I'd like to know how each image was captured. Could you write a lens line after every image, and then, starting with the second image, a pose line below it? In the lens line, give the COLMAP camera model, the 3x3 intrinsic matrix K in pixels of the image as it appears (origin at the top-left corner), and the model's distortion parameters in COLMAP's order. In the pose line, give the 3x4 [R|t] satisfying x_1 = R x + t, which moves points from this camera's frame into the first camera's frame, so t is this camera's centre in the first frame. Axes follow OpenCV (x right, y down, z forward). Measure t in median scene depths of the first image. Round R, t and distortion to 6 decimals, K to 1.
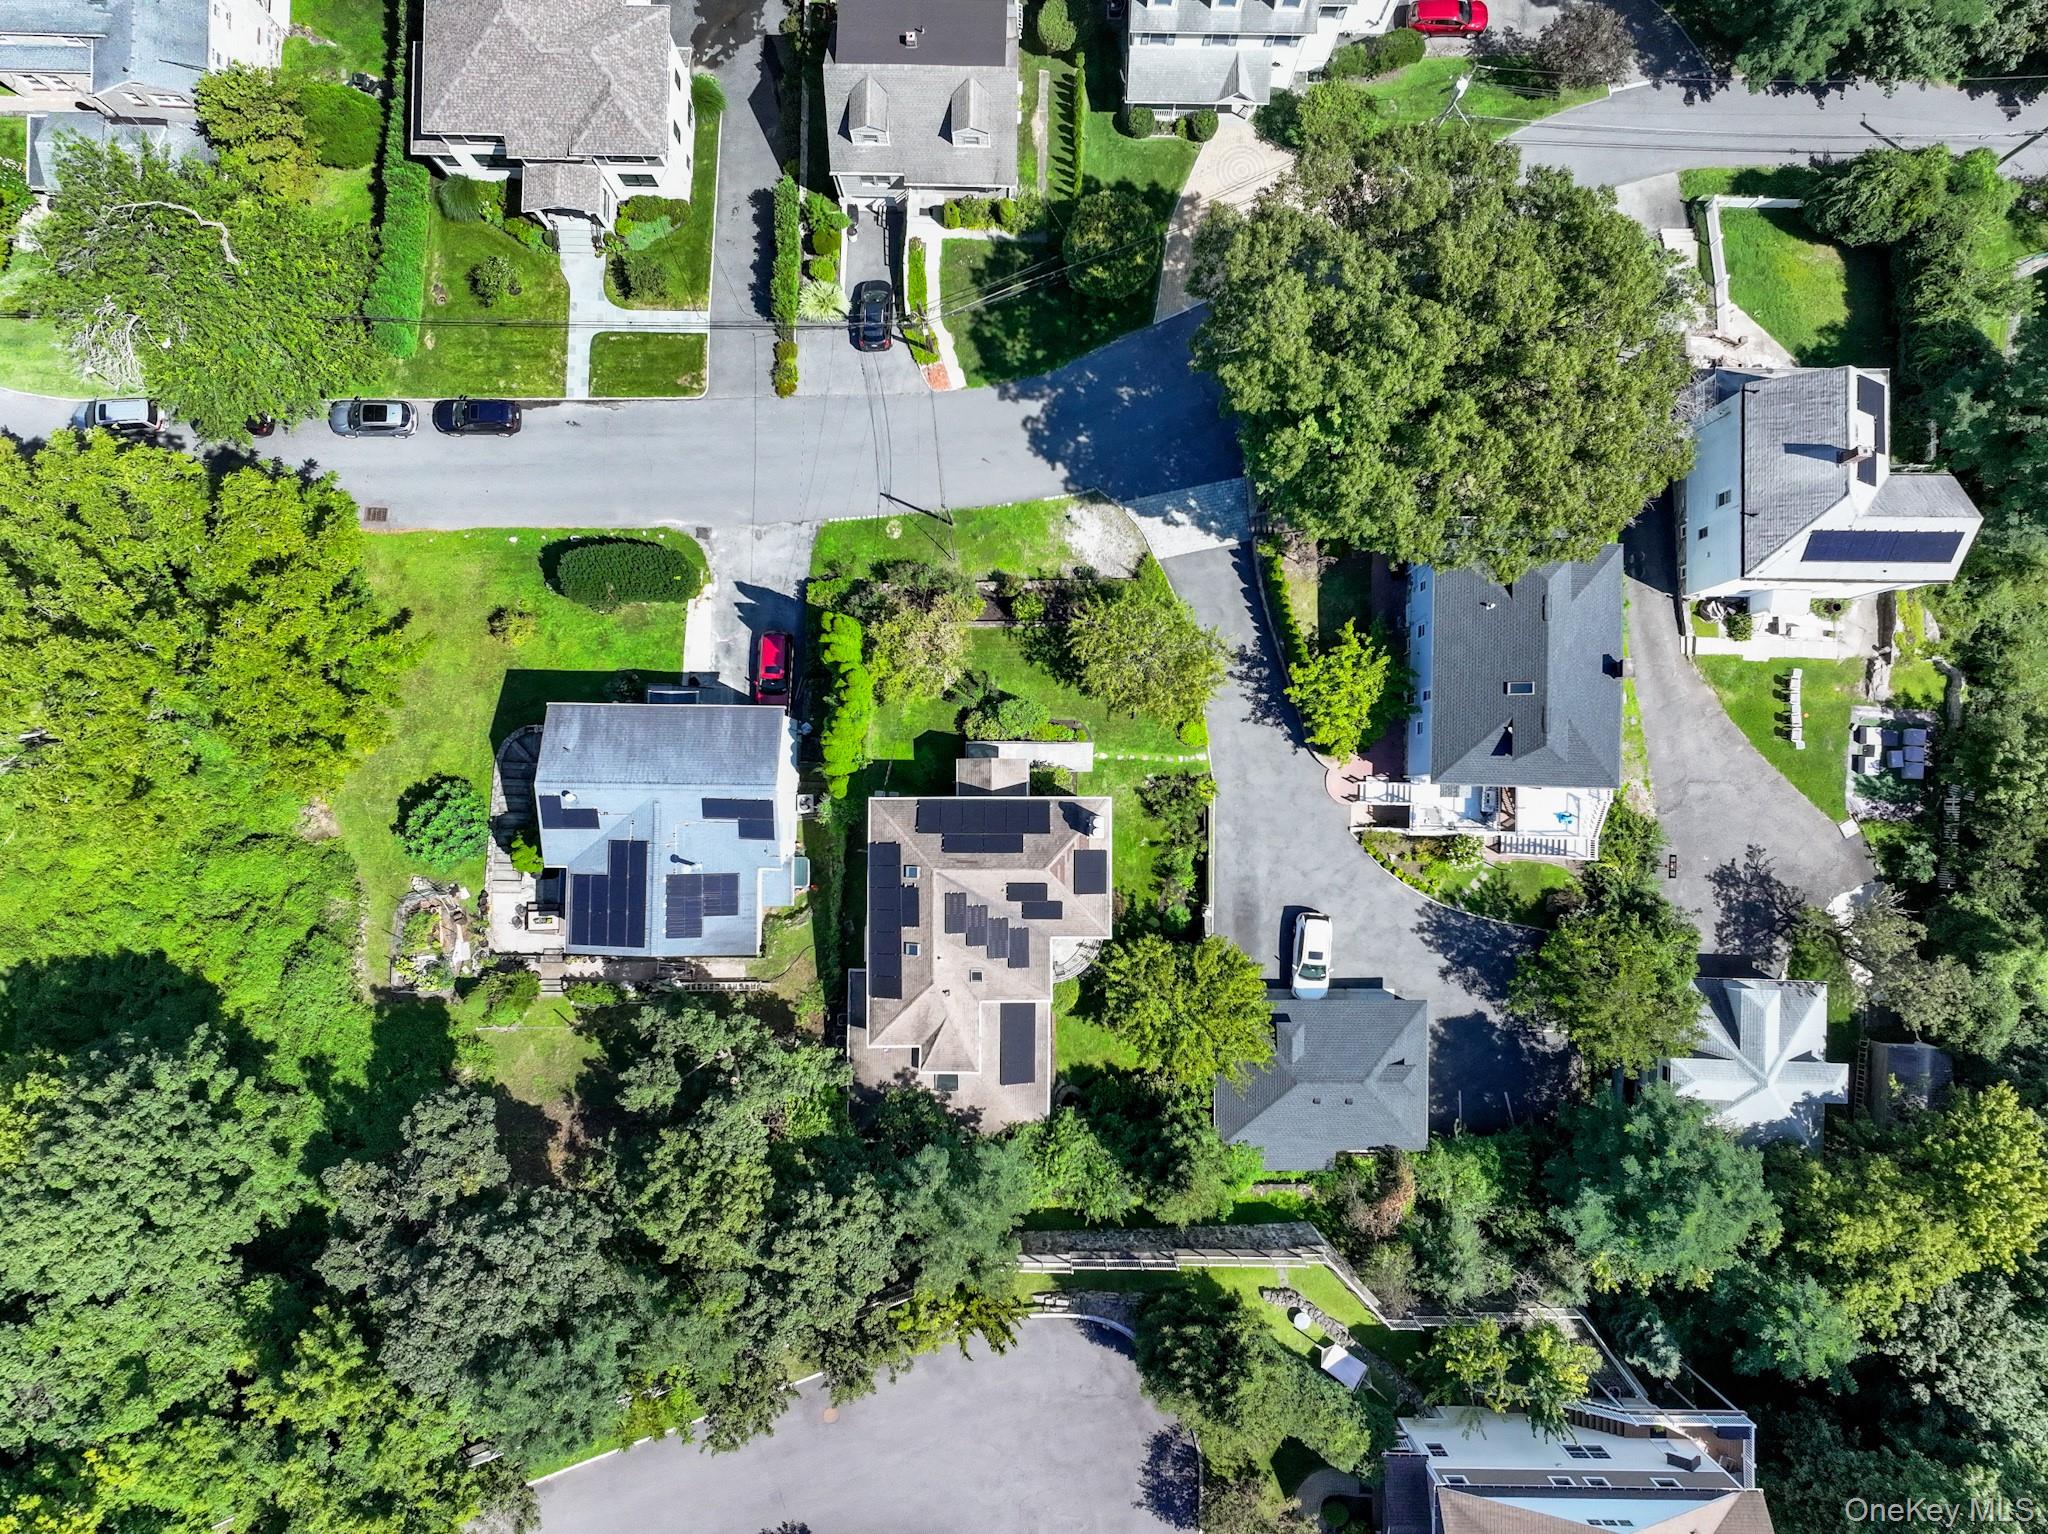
lens RADIAL K [[1424.1, 0, 1033.6], [0, 1424.1, 768.5], [0, 0, 1]] dist [0.003676, 0.003434]
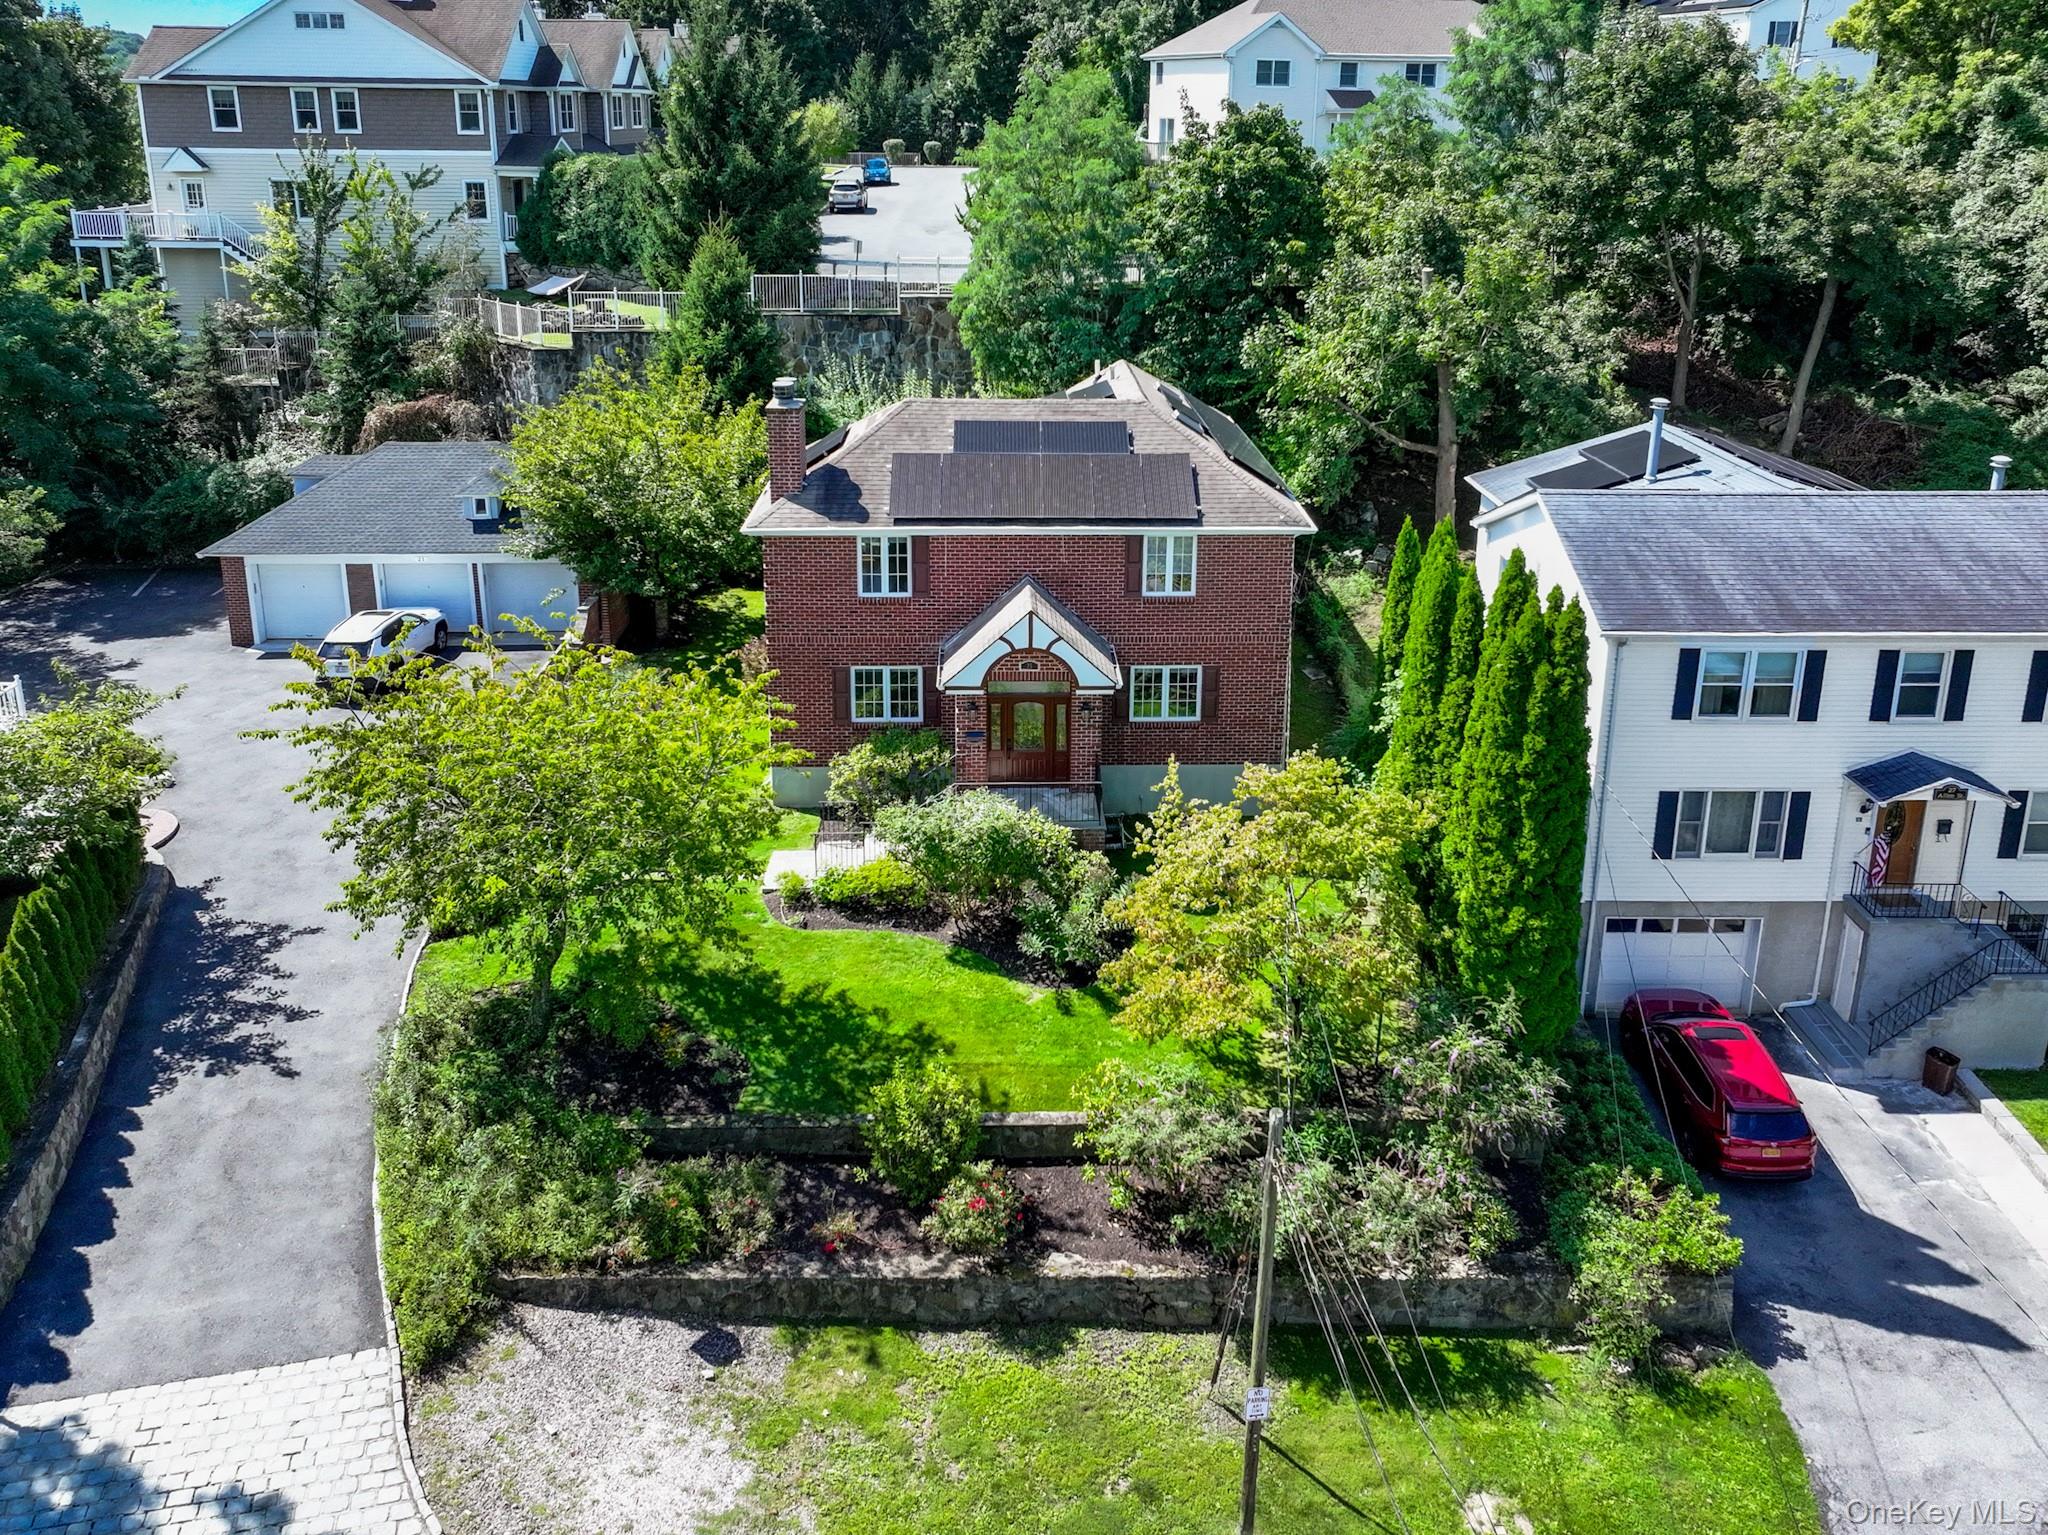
lens RADIAL K [[1535.4, 0, 1024.0], [0, 1535.4, 767.5], [0, 0, 1]] dist [-0.000535, -0.001030]
pose [[-0.999816, -0.006582, -0.018021, -0.019614], [-0.015627, -0.265534, 0.963975, -0.394250], [-0.011130, 0.964079, 0.265383, 0.872183]]
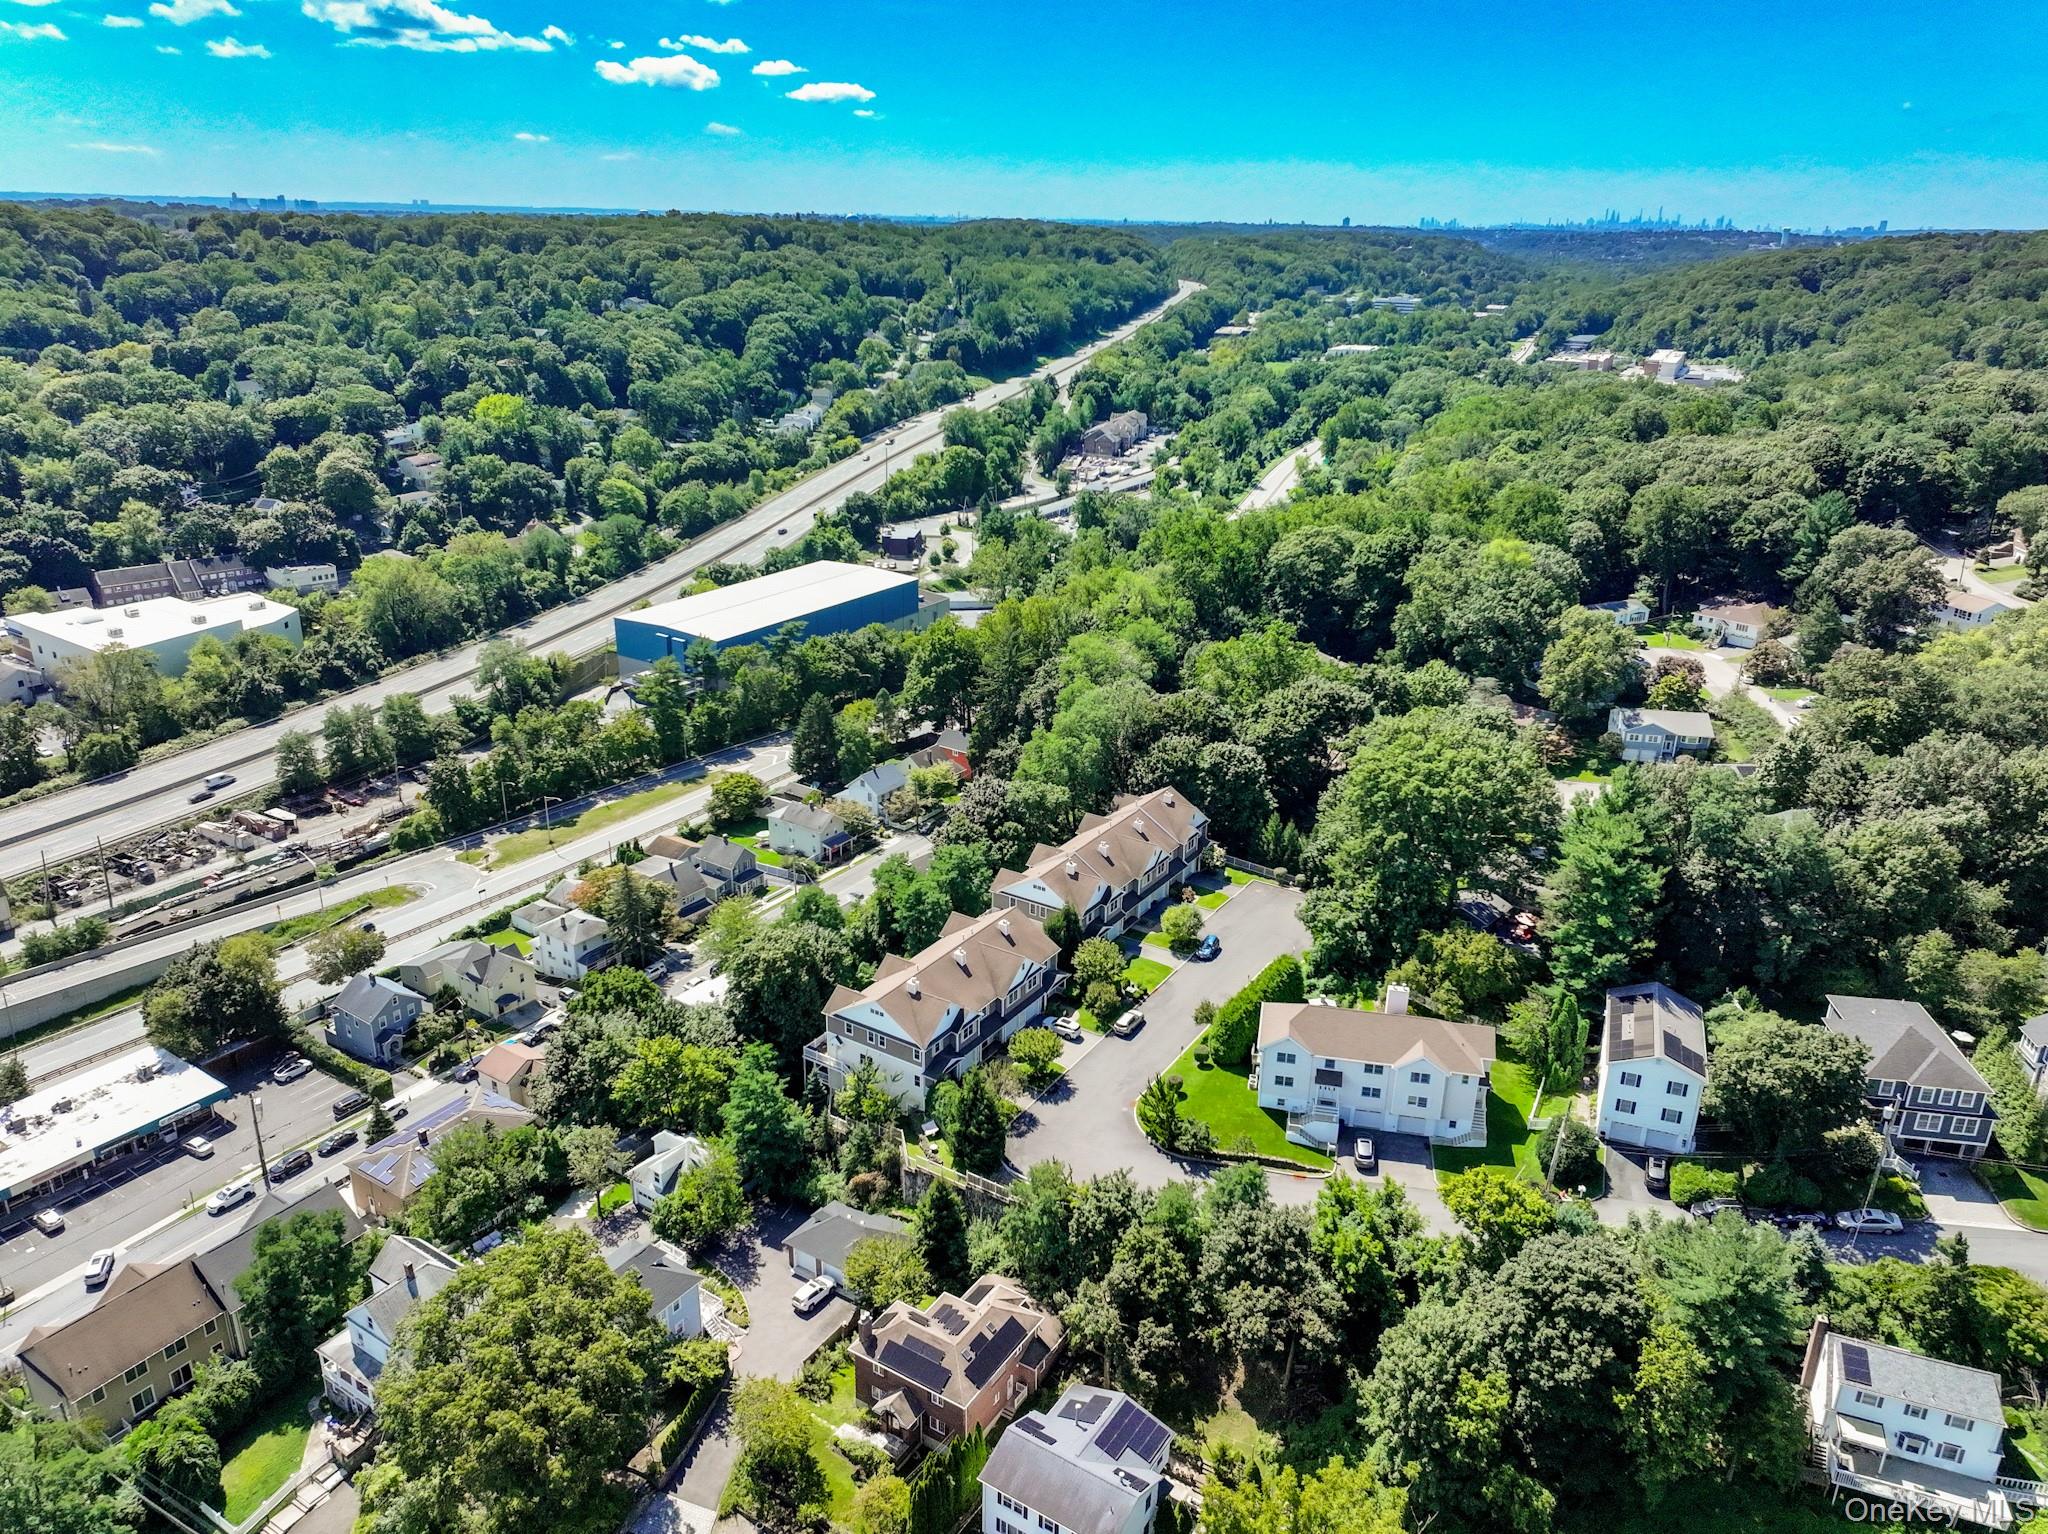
lens RADIAL K [[1426.8, 0, 1024.1], [0, 1426.8, 804.9], [0, 0, 1]] dist [0.001563, 0.001582]
pose [[-0.846794, -0.222764, 0.483027, -0.726873], [0.530358, -0.284040, 0.798775, -0.946039], [-0.040740, 0.932576, 0.358668, -0.207882]]
